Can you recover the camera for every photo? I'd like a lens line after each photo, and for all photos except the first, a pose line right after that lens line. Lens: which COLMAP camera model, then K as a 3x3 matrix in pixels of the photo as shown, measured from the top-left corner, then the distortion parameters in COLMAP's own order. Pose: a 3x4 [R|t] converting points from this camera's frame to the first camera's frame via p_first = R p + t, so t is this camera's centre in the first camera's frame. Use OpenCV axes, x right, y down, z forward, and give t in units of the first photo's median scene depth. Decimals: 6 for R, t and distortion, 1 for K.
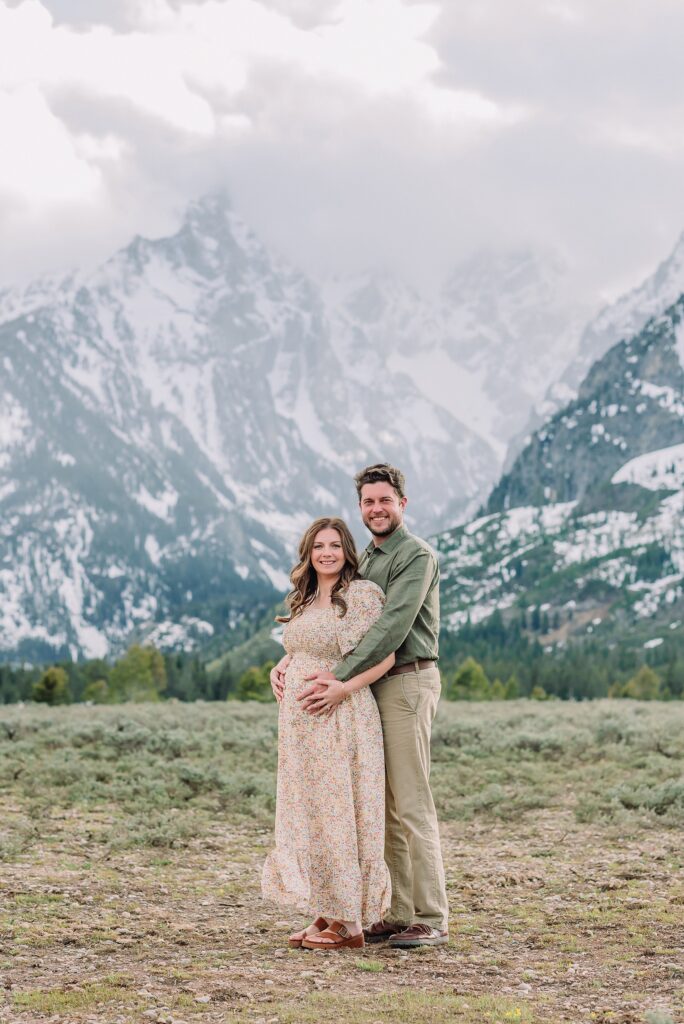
lens RADIAL K [[2424.4, 0, 342.0], [0, 2424.4, 512.0], [0, 0, 1]] dist [0.003463, -0.553875]
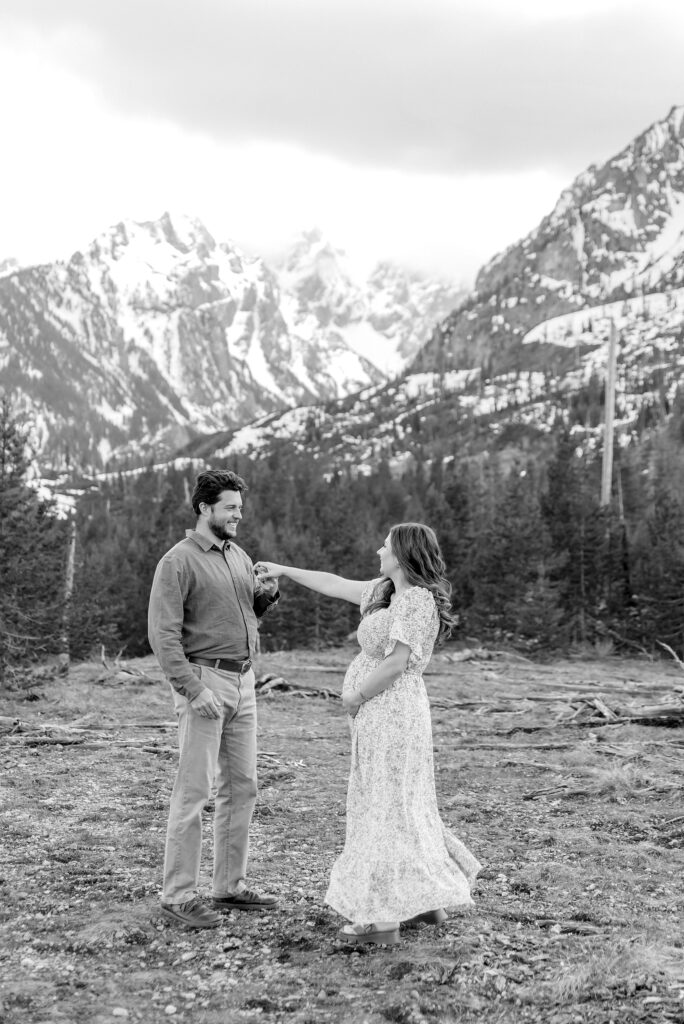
lens RADIAL K [[1501.7, 0, 343.8], [0, 1501.7, 496.6], [0, 0, 1]] dist [0.020125, -0.015581]
pose [[0.999753, 0.010829, 0.019394, 0.021895], [-0.011215, 0.999740, 0.019873, 0.021618], [-0.019174, -0.020086, 0.999614, 0.276750]]
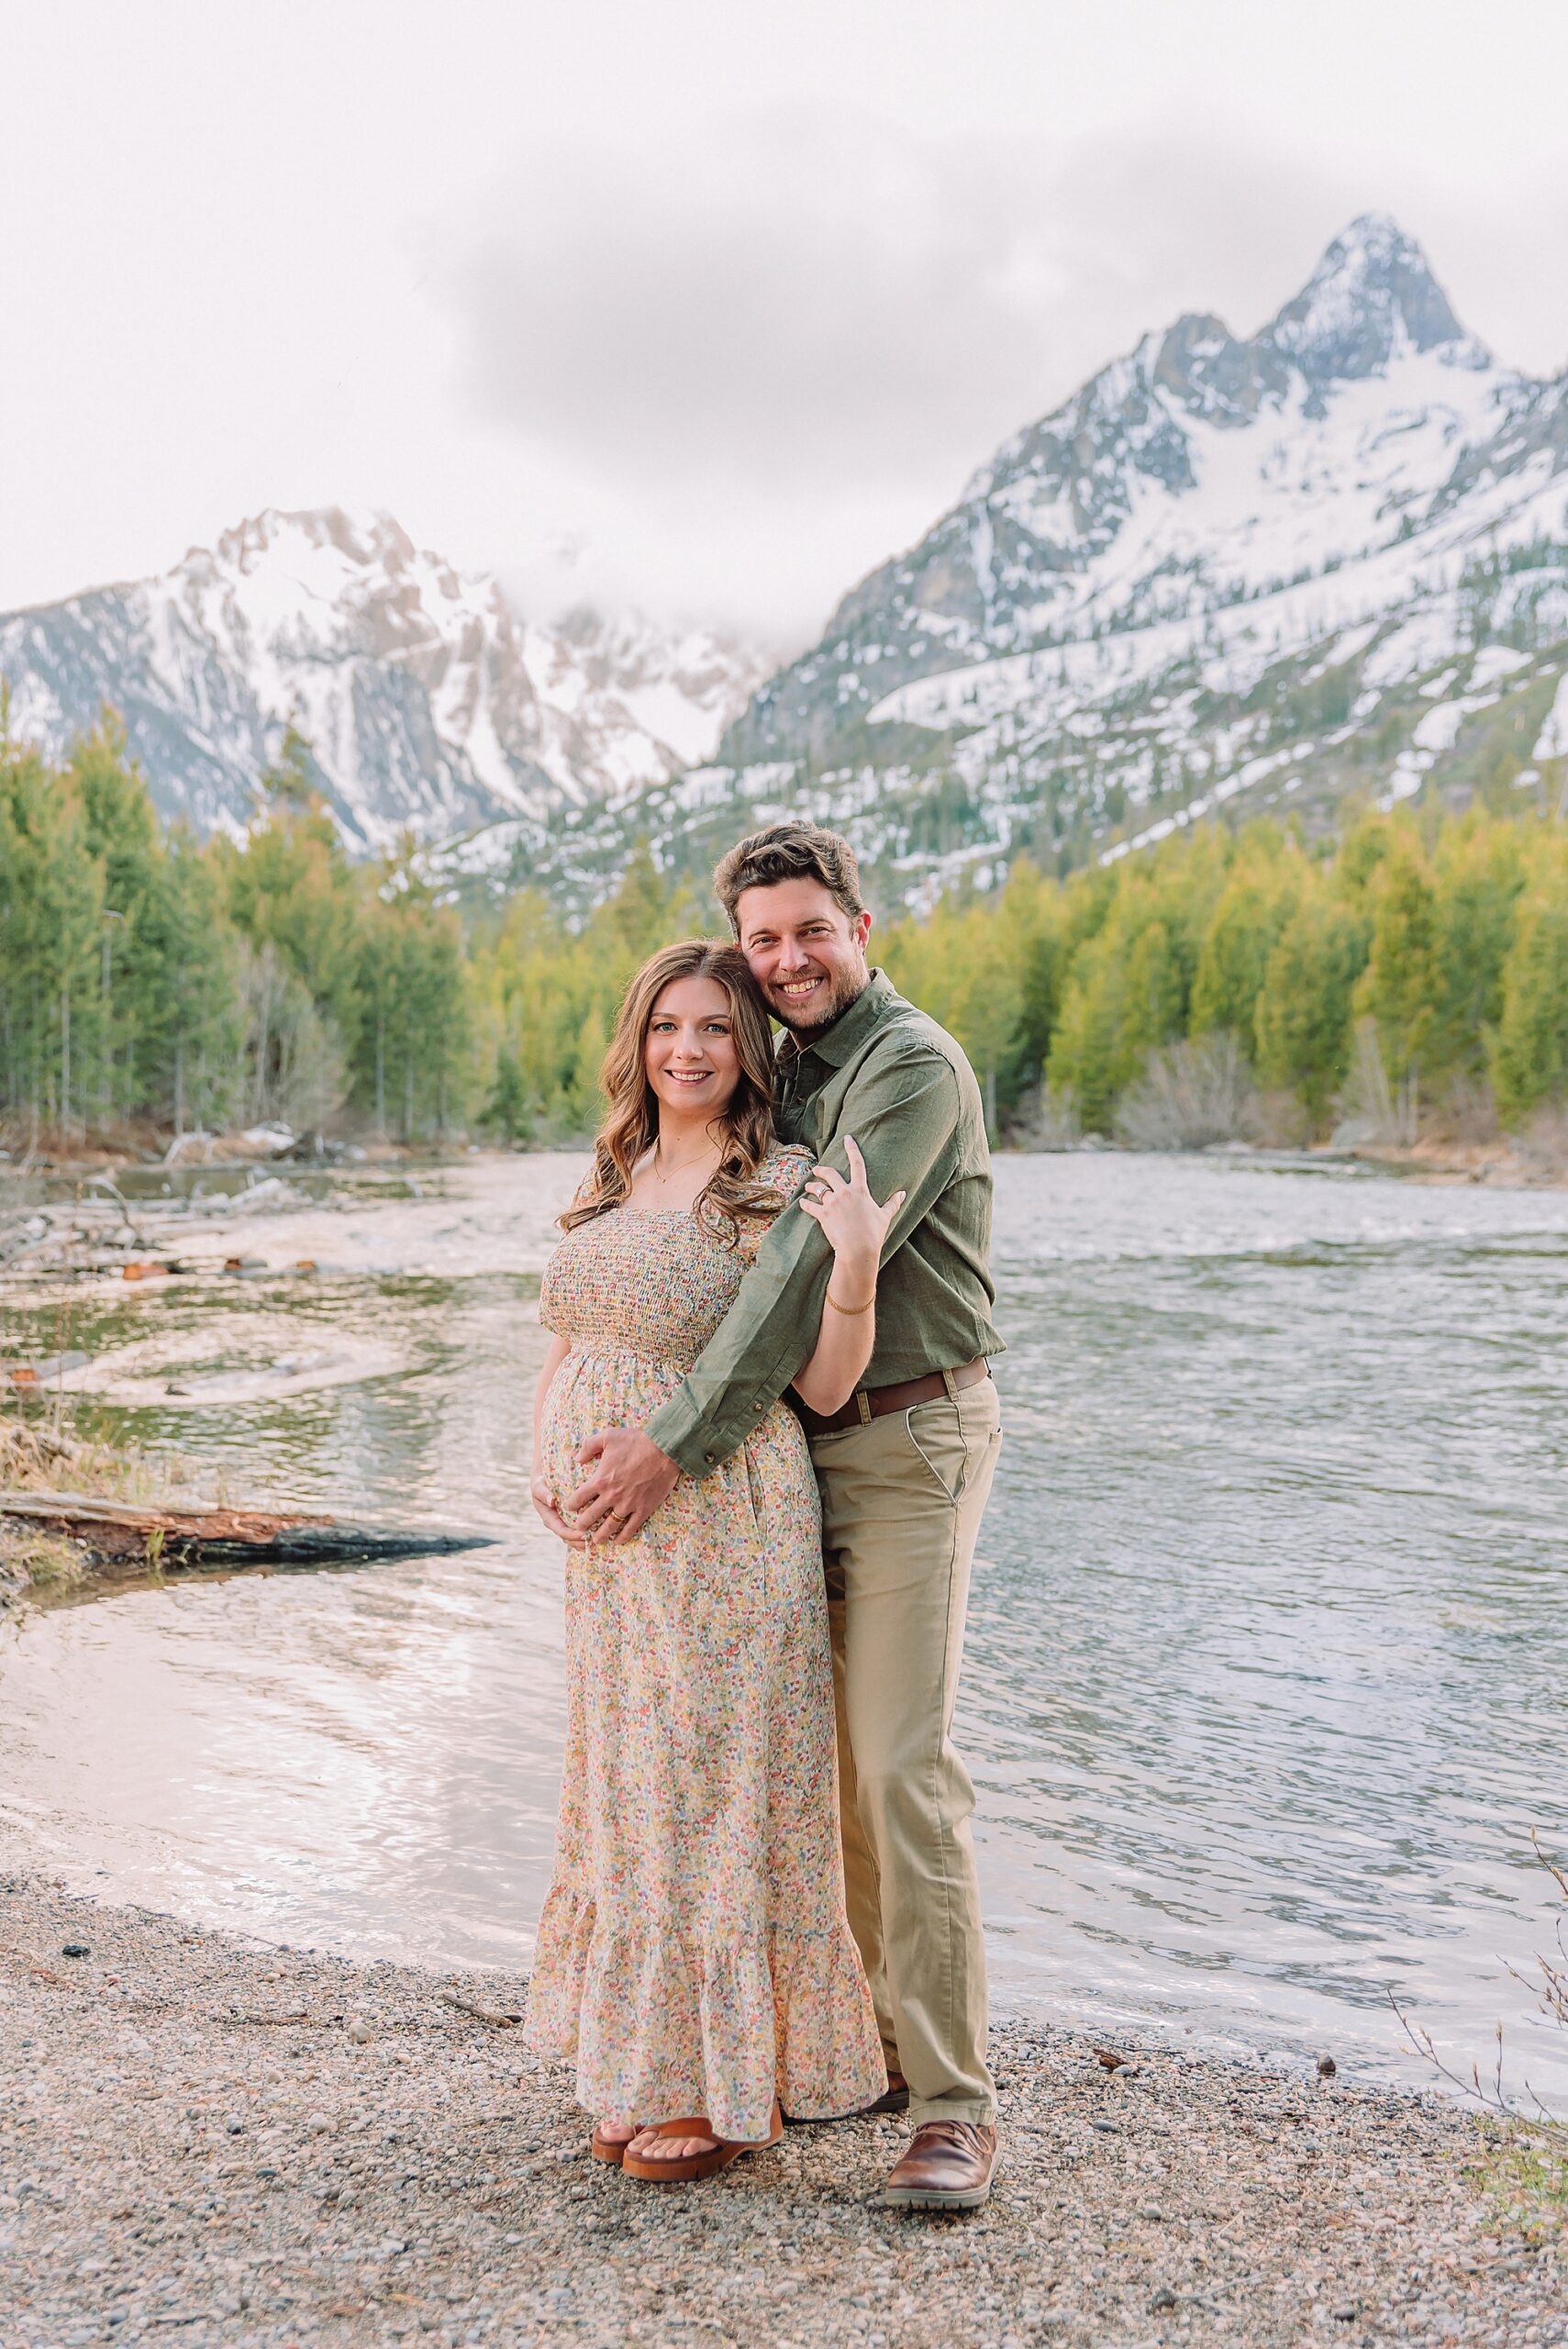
lens RADIAL K [[2445.9, 0, 784.0], [0, 2445.9, 1174.5], [0, 0, 1]] dist [0.007132, -0.010734]
pose [[0.997211, 0.007448, 0.074266, 0.031940], [-0.014999, 0.994708, 0.101640, 0.021876], [-0.073116, -0.102470, 0.992045, 0.268244]]
